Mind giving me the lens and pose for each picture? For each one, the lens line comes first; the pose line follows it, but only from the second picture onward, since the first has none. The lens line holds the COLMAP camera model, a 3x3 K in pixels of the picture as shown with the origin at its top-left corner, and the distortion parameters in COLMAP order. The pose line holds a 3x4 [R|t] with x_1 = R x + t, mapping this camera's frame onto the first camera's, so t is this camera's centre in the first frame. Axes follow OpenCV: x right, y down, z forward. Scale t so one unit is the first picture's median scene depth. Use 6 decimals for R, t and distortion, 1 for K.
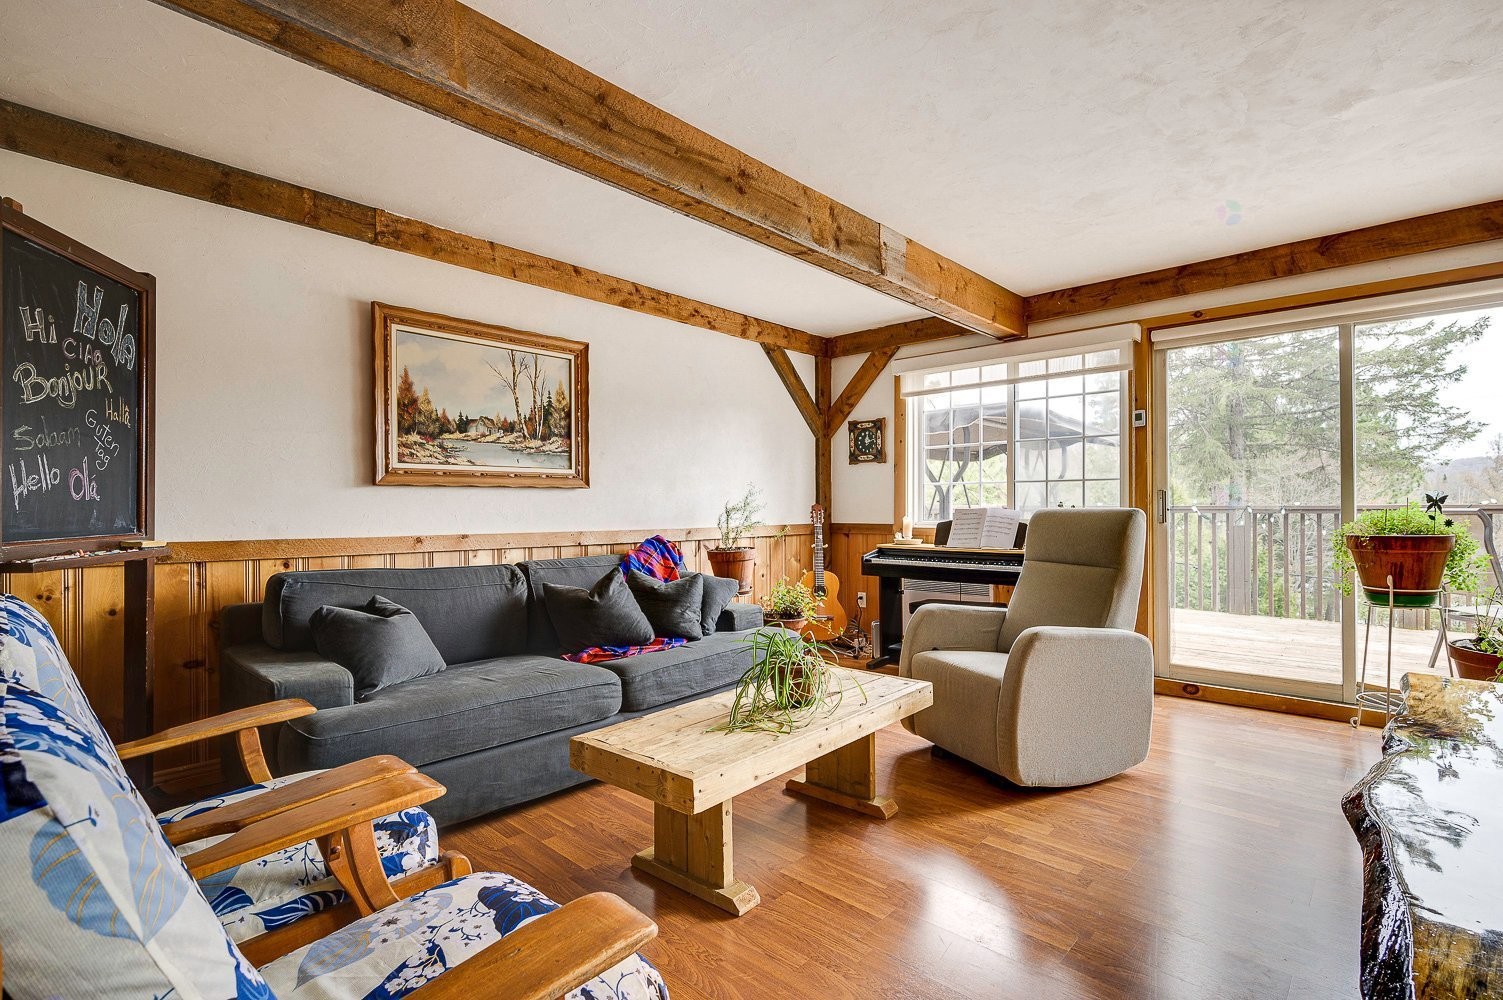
lens RADIAL K [[709.7, 0, 752.4], [0, 709.7, 504.0], [0, 0, 1]] dist [0.002931, -0.000021]
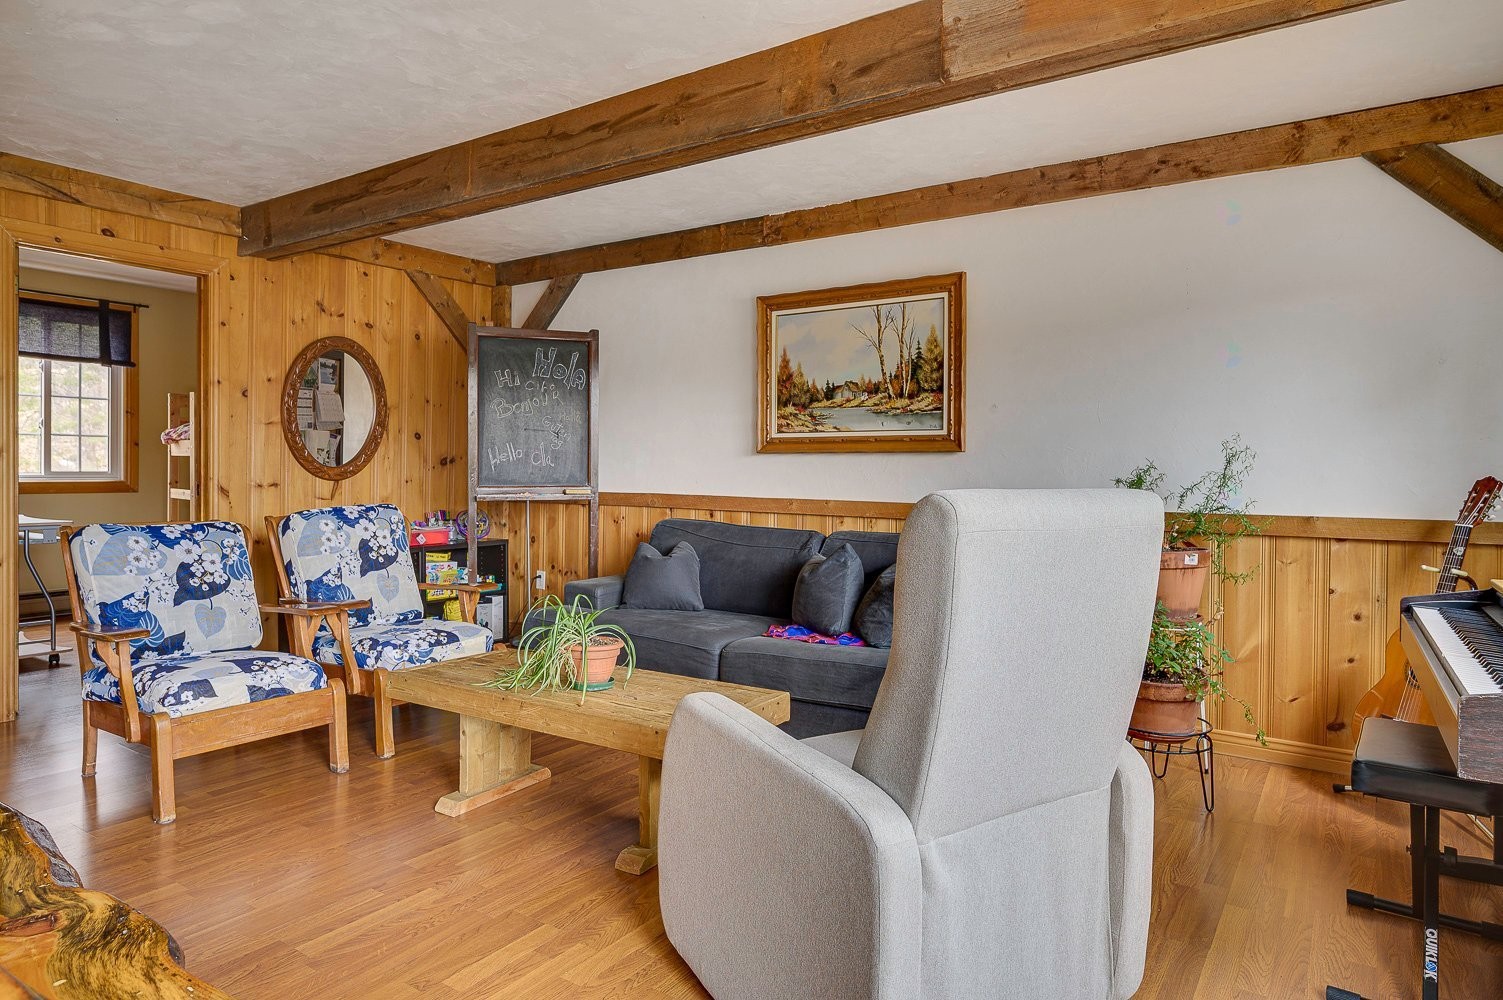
lens RADIAL K [[870.2, 0, 753.3], [0, 870.2, 486.2], [0, 0, 1]] dist [-0.007780, -0.000824]
pose [[0.159300, 0.025325, -0.986905, 0.808093], [-0.005802, 0.999678, 0.024717, -0.006901], [0.987213, 0.001788, 0.159396, 0.689403]]
